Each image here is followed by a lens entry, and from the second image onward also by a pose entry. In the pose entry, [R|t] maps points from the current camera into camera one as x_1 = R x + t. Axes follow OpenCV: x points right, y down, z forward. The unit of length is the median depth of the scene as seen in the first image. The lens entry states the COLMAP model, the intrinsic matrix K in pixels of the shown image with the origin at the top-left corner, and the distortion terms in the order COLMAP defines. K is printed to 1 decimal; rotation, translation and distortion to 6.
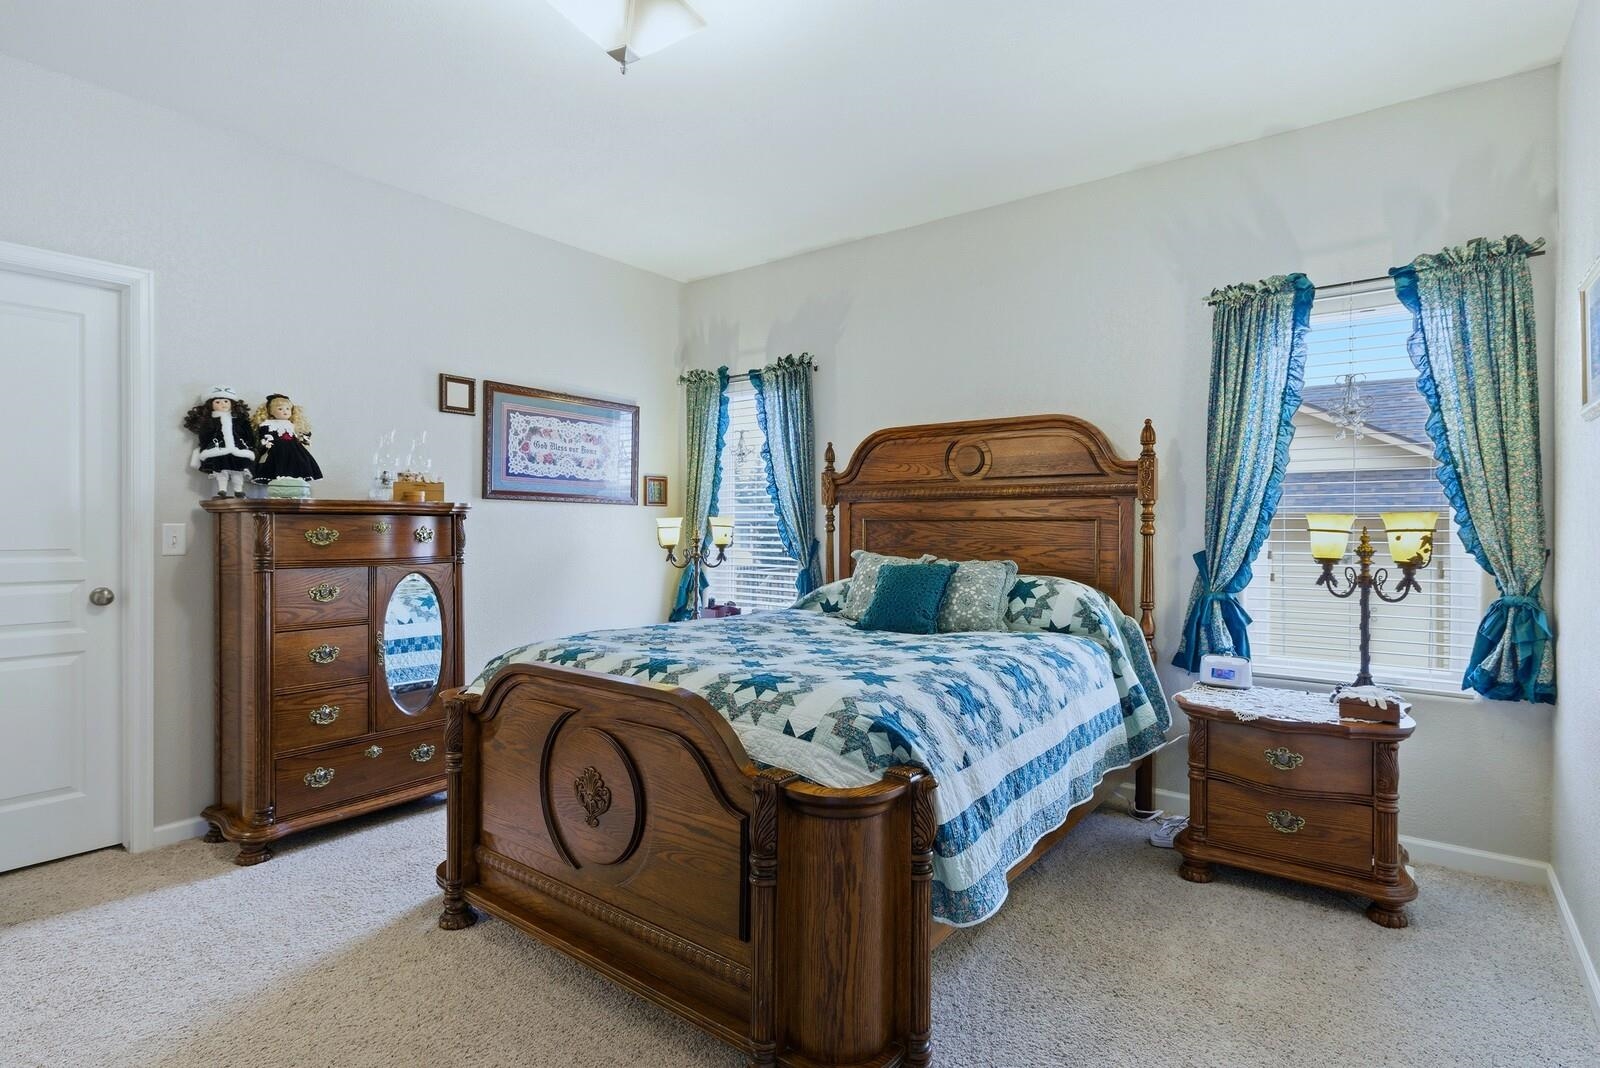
lens RADIAL K [[817.2, 0, 800.7], [0, 817.2, 532.3], [0, 0, 1]] dist [-0.013545, 0.000800]
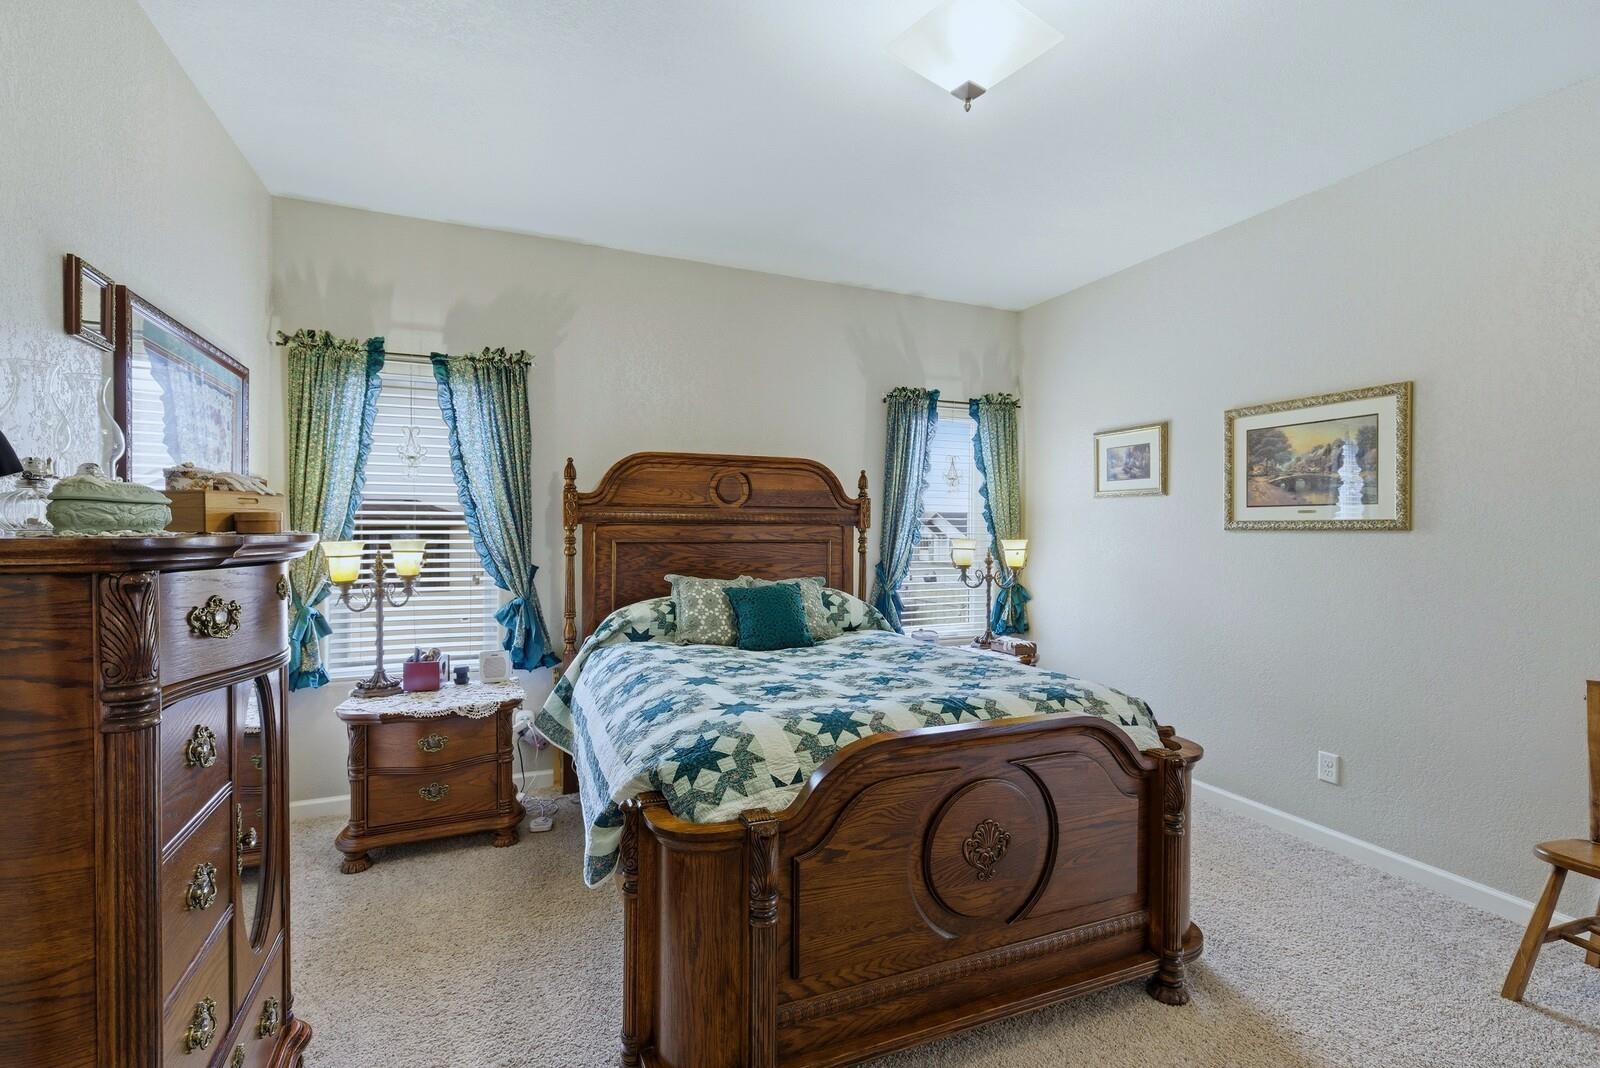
lens RADIAL K [[722.2, 0, 801.7], [0, 722.2, 534.2], [0, 0, 1]] dist [0.003427, -0.000122]
pose [[0.476801, -0.000594, 0.879011, -0.635957], [0.008467, 0.999956, -0.003918, -0.022340], [-0.878970, 0.009311, 0.476786, 0.450704]]
